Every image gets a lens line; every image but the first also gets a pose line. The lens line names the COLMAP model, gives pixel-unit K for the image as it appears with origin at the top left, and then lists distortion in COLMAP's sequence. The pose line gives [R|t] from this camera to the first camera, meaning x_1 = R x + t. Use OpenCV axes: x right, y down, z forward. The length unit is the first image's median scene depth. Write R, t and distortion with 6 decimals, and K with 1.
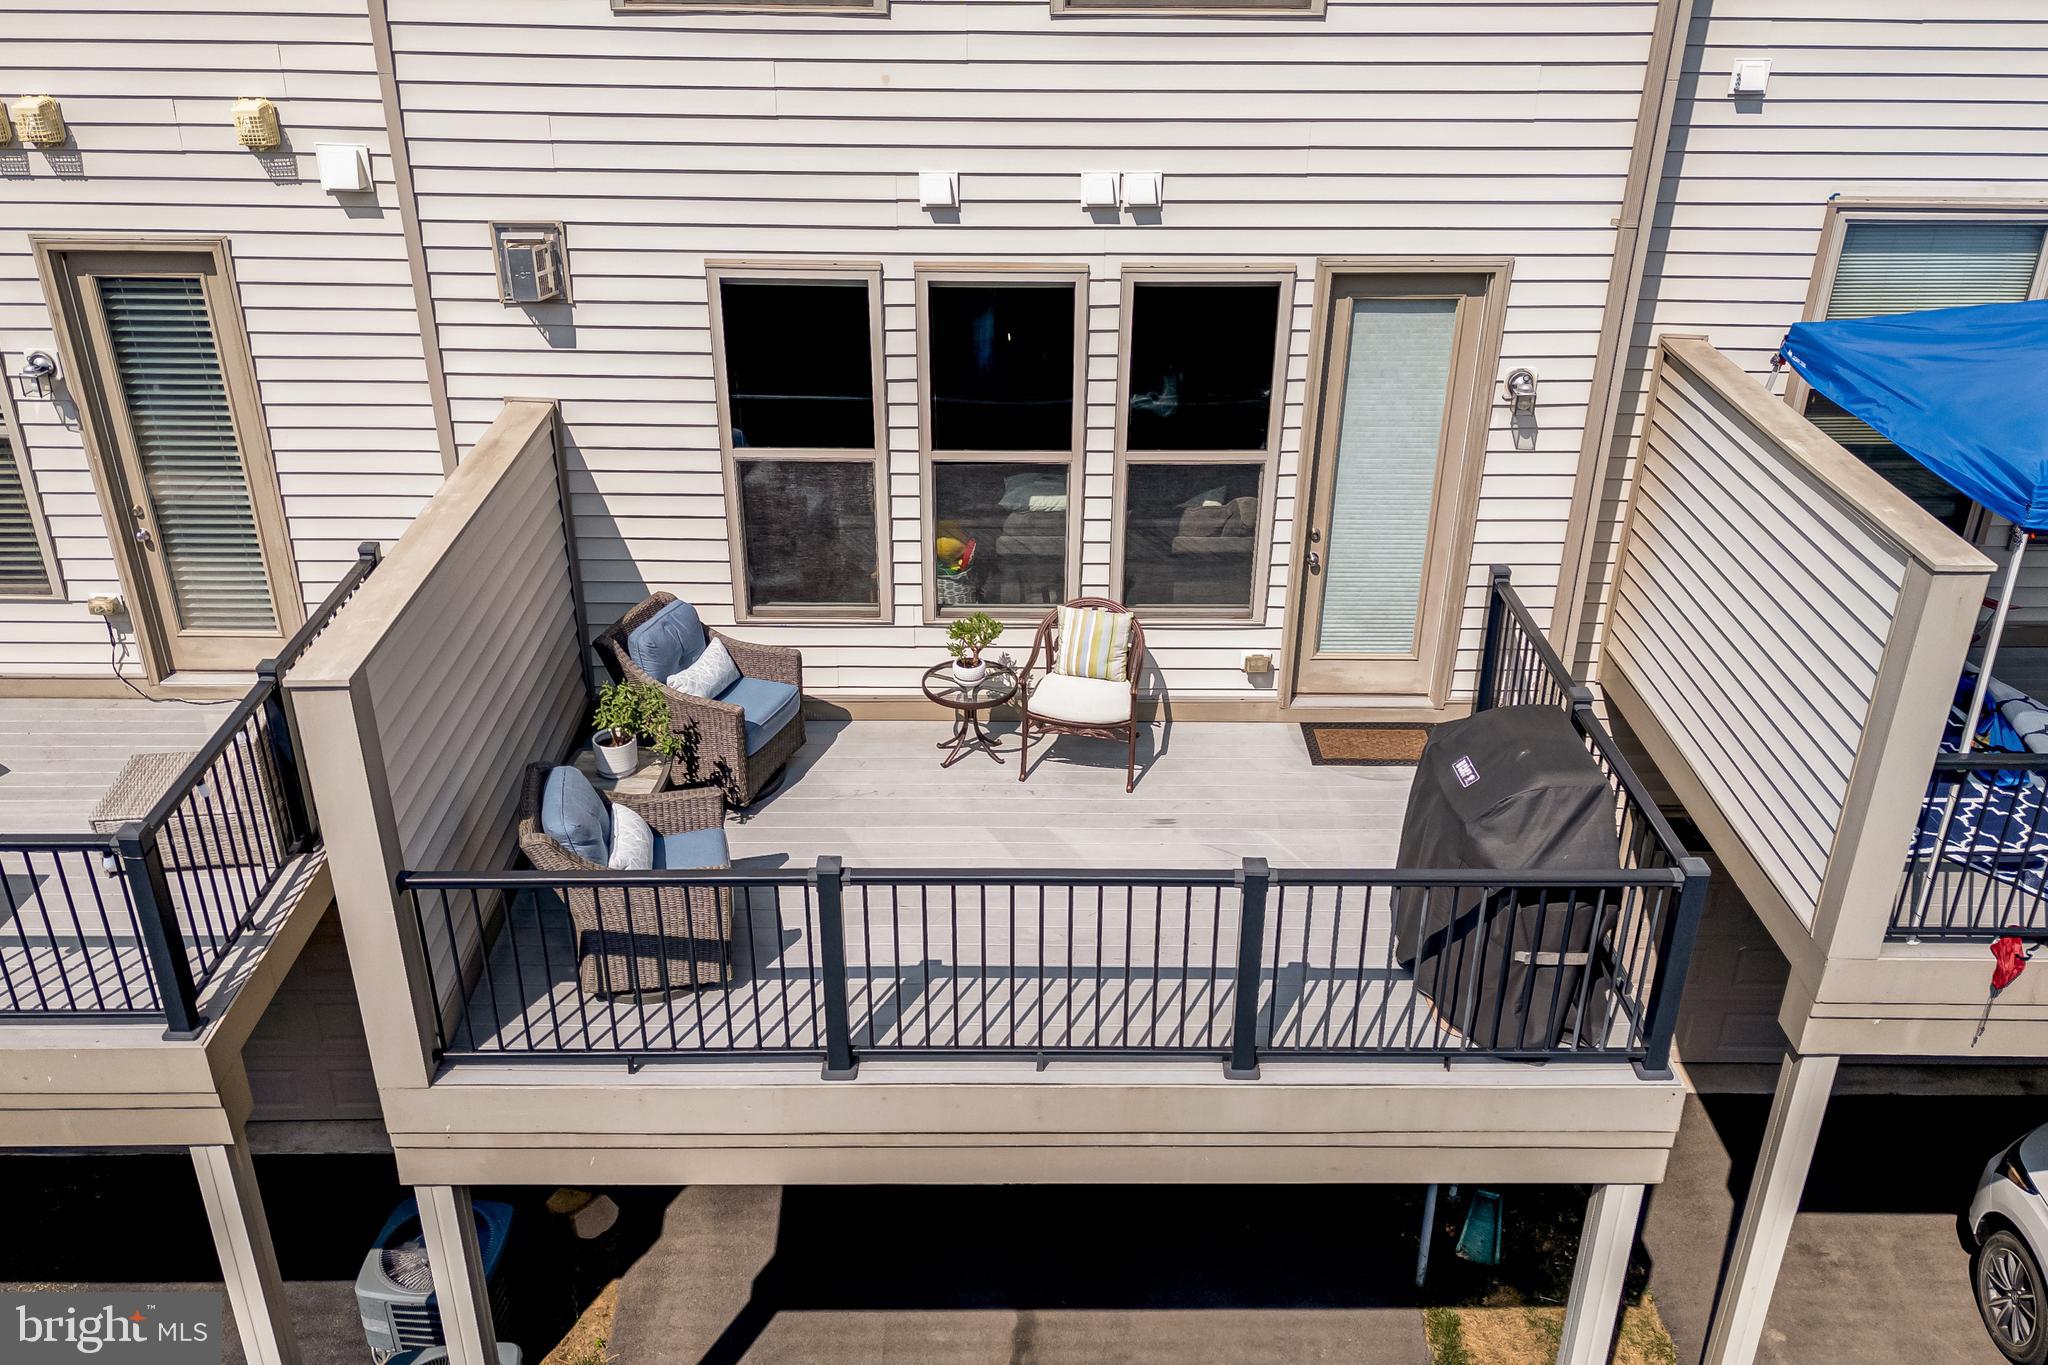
lens RADIAL K [[1698.9, 0, 1024.0], [0, 1698.9, 682.5], [0, 0, 1]] dist [0.085341, -0.110793]
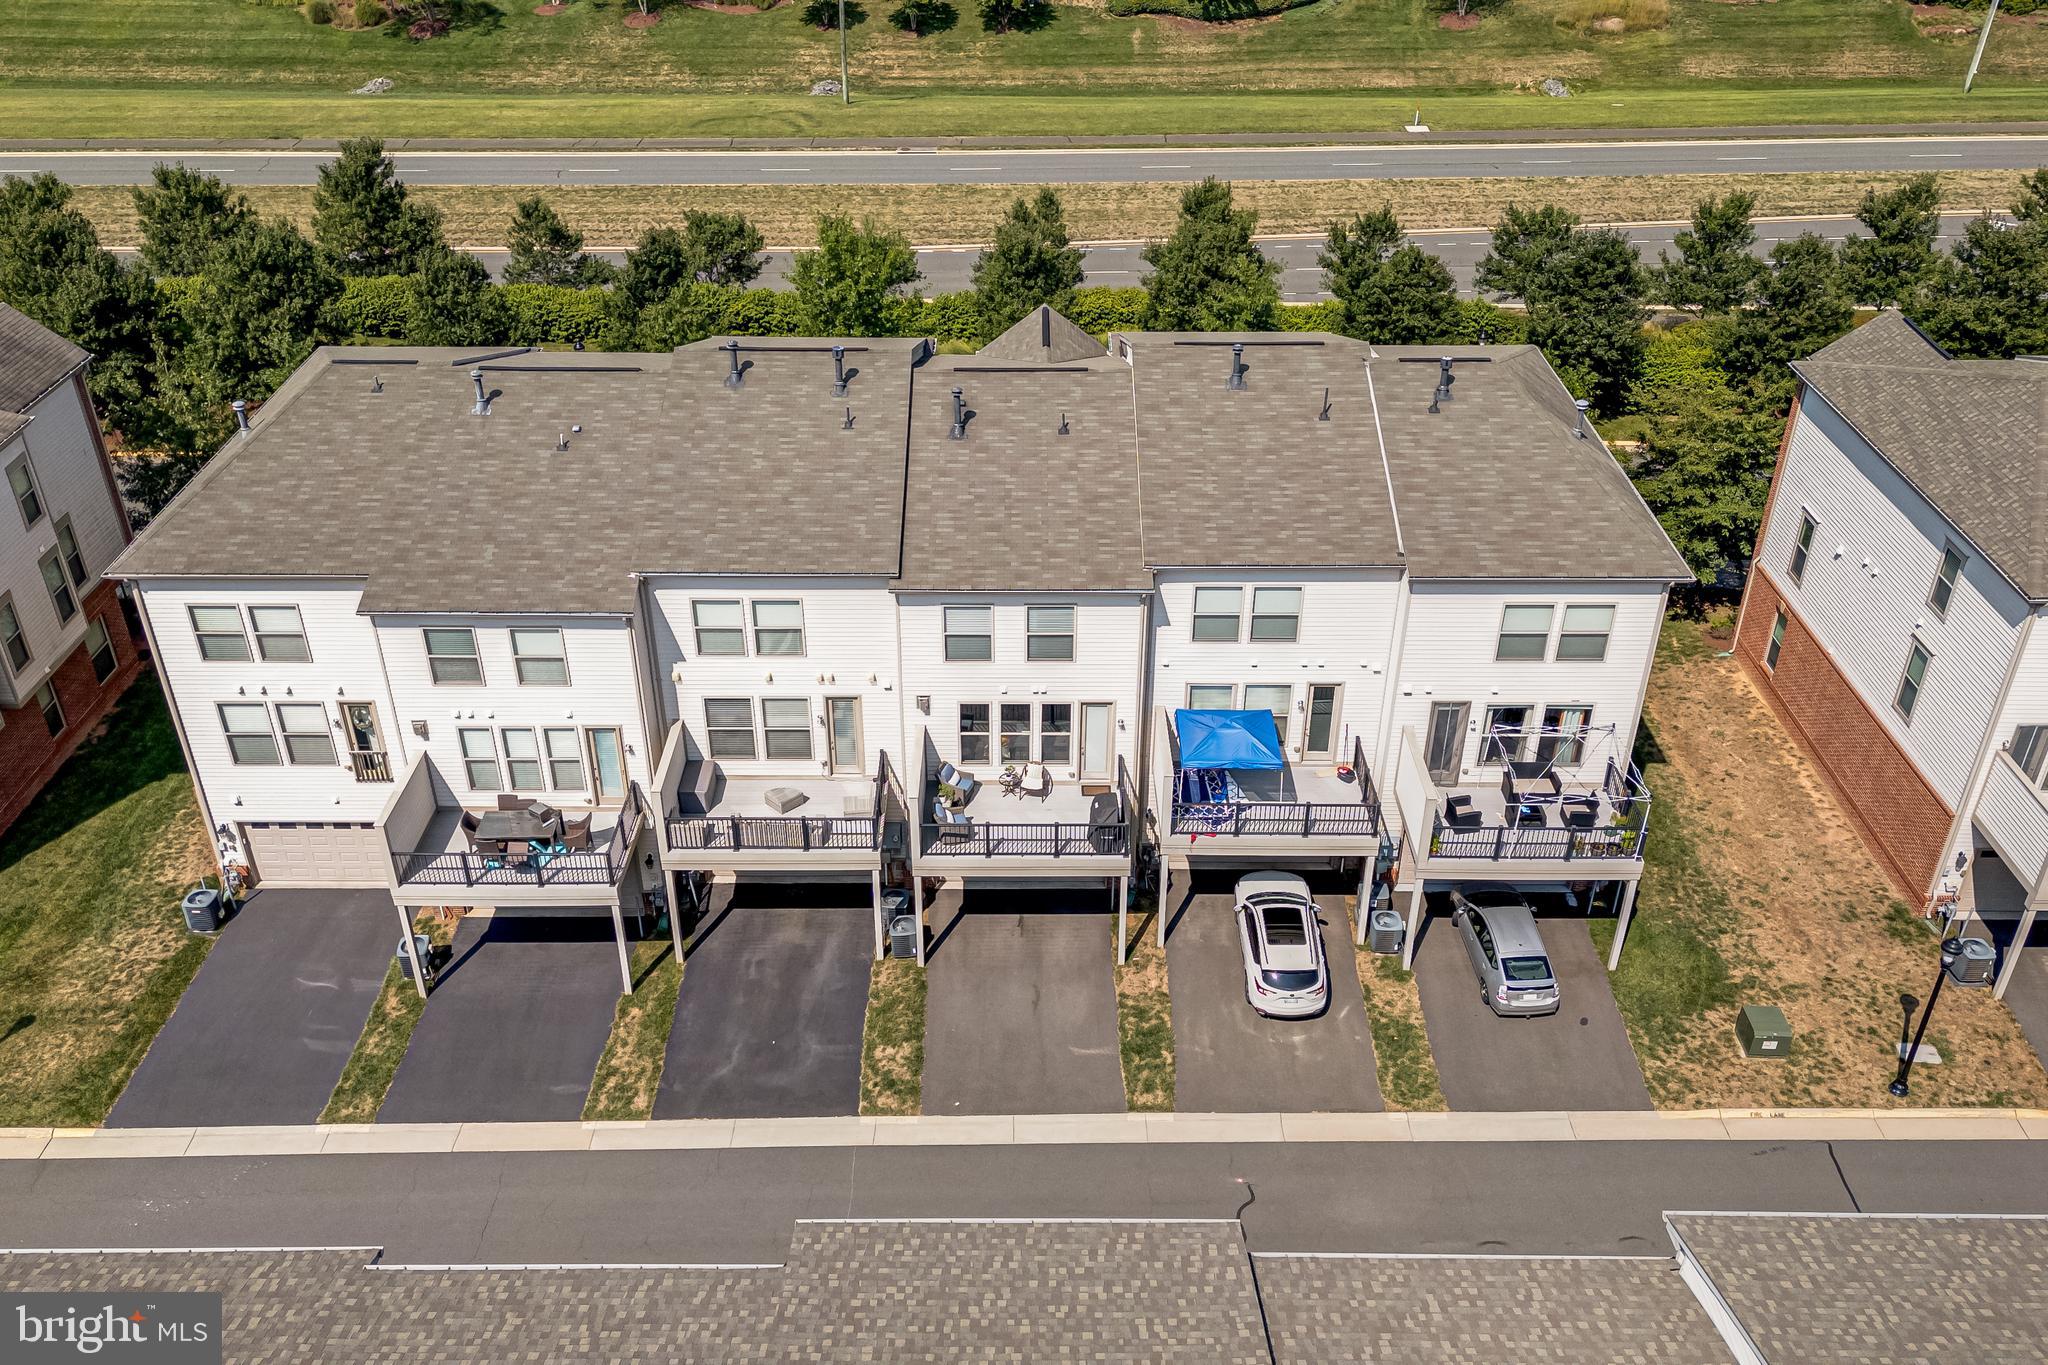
lens RADIAL K [[1698.9, 0, 1024.0], [0, 1698.9, 682.5], [0, 0, 1]] dist [0.085341, -0.110793]
pose [[0.999958, -0.000694, -0.009132, 0.055674], [0.001455, 0.996496, 0.083622, -0.687190], [0.009042, -0.083632, 0.996456, -3.820164]]
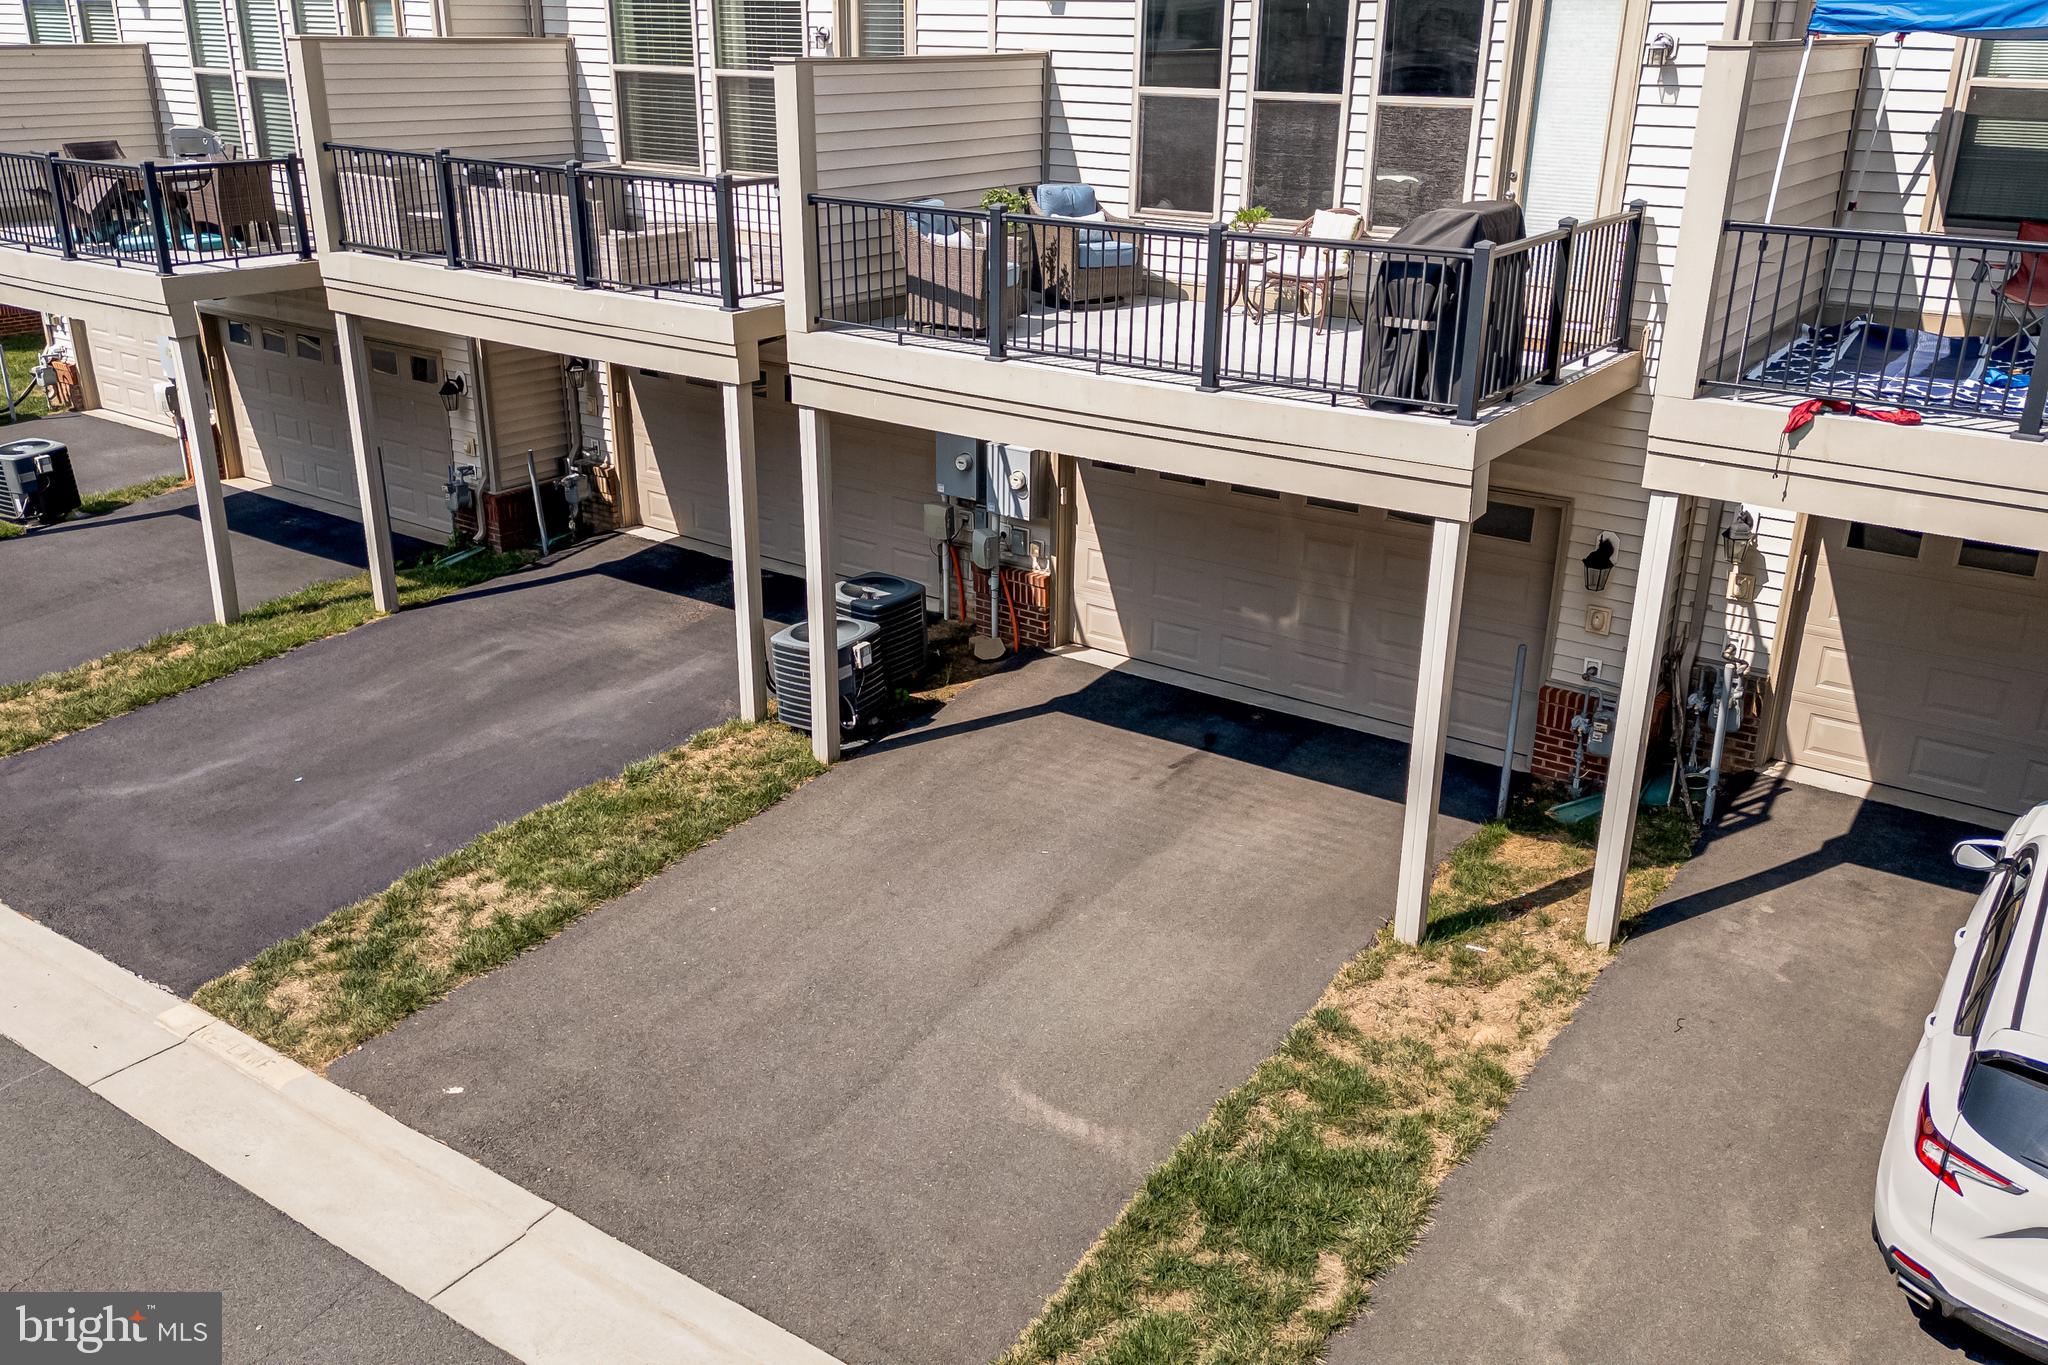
lens RADIAL K [[1698.9, 0, 1024.0], [0, 1698.9, 682.5], [0, 0, 1]] dist [0.085341, -0.110793]
pose [[0.810553, 0.215004, -0.544772, 0.705466], [-0.276037, 0.960628, -0.031580, 0.460030], [0.516534, 0.175975, 0.837989, -0.259112]]
